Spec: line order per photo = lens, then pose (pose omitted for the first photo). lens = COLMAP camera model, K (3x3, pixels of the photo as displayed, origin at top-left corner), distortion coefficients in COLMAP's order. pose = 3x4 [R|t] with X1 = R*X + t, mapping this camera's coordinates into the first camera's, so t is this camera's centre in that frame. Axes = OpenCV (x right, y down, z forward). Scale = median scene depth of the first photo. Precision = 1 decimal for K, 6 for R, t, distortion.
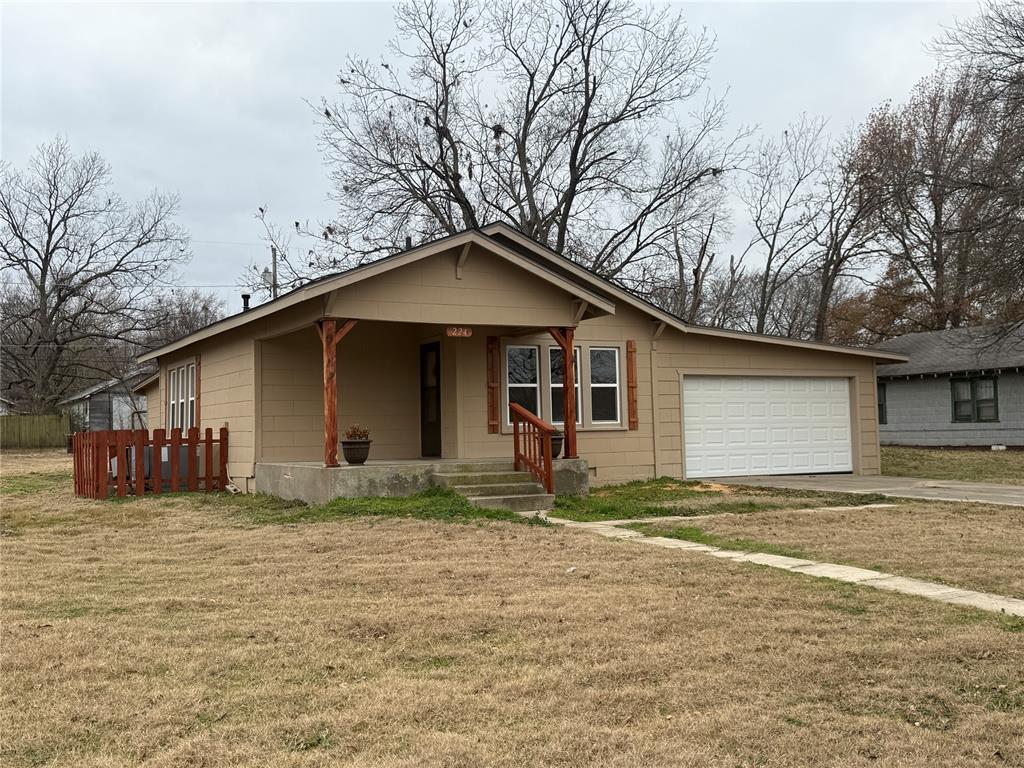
lens RADIAL K [[1007.5, 0, 508.2], [0, 1007.5, 379.0], [0, 0, 1]] dist [0.013961, -0.006217]
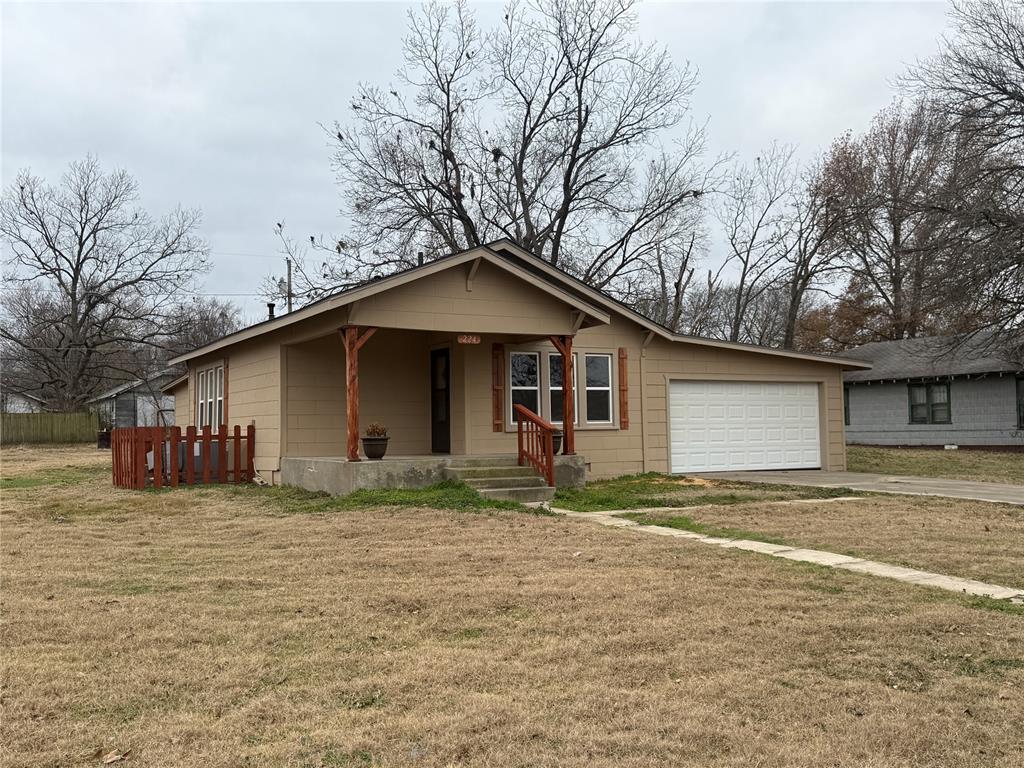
lens RADIAL K [[928.3, 0, 515.6], [0, 928.3, 387.5], [0, 0, 1]] dist [0.012240, 0.005798]
pose [[0.999840, 0.006116, 0.016824, -0.011846], [-0.006215, 0.999964, 0.005812, -0.000147], [-0.016788, -0.005916, 0.999842, -0.011706]]
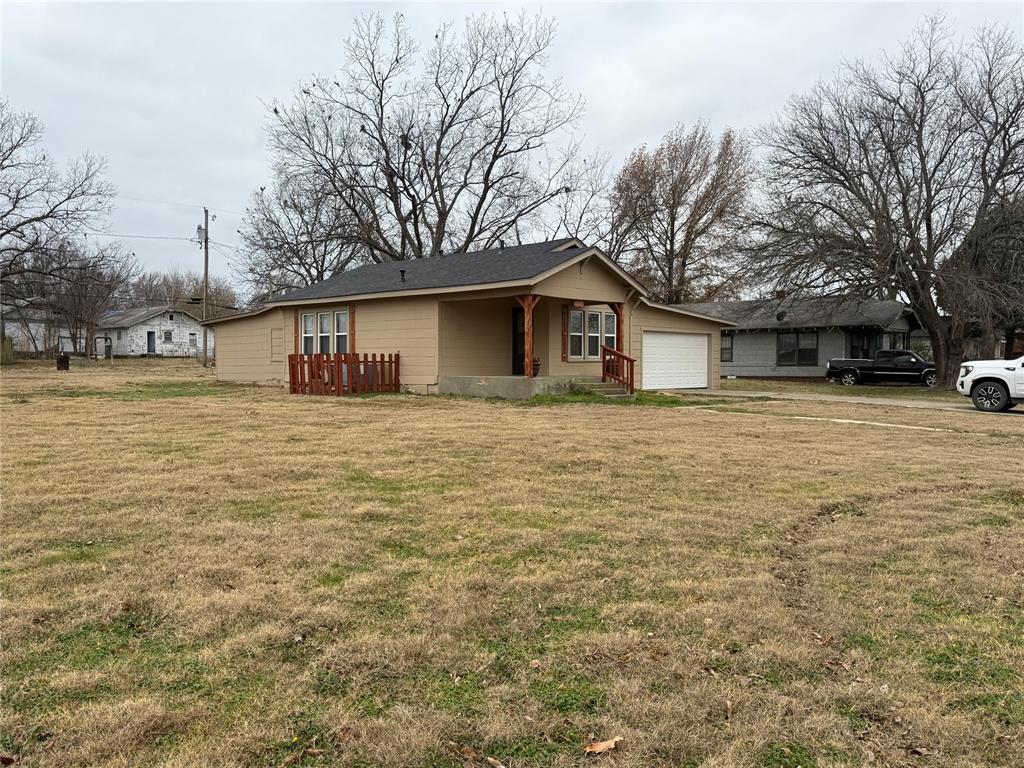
lens RADIAL K [[807.7, 0, 512.1], [0, 807.7, 385.4], [0, 0, 1]] dist [0.073544, 0.000410]
pose [[0.948647, 0.014881, 0.315986, -0.498026], [-0.039693, 0.996598, 0.072231, -0.001323], [-0.313836, -0.081064, 0.946010, -0.268242]]
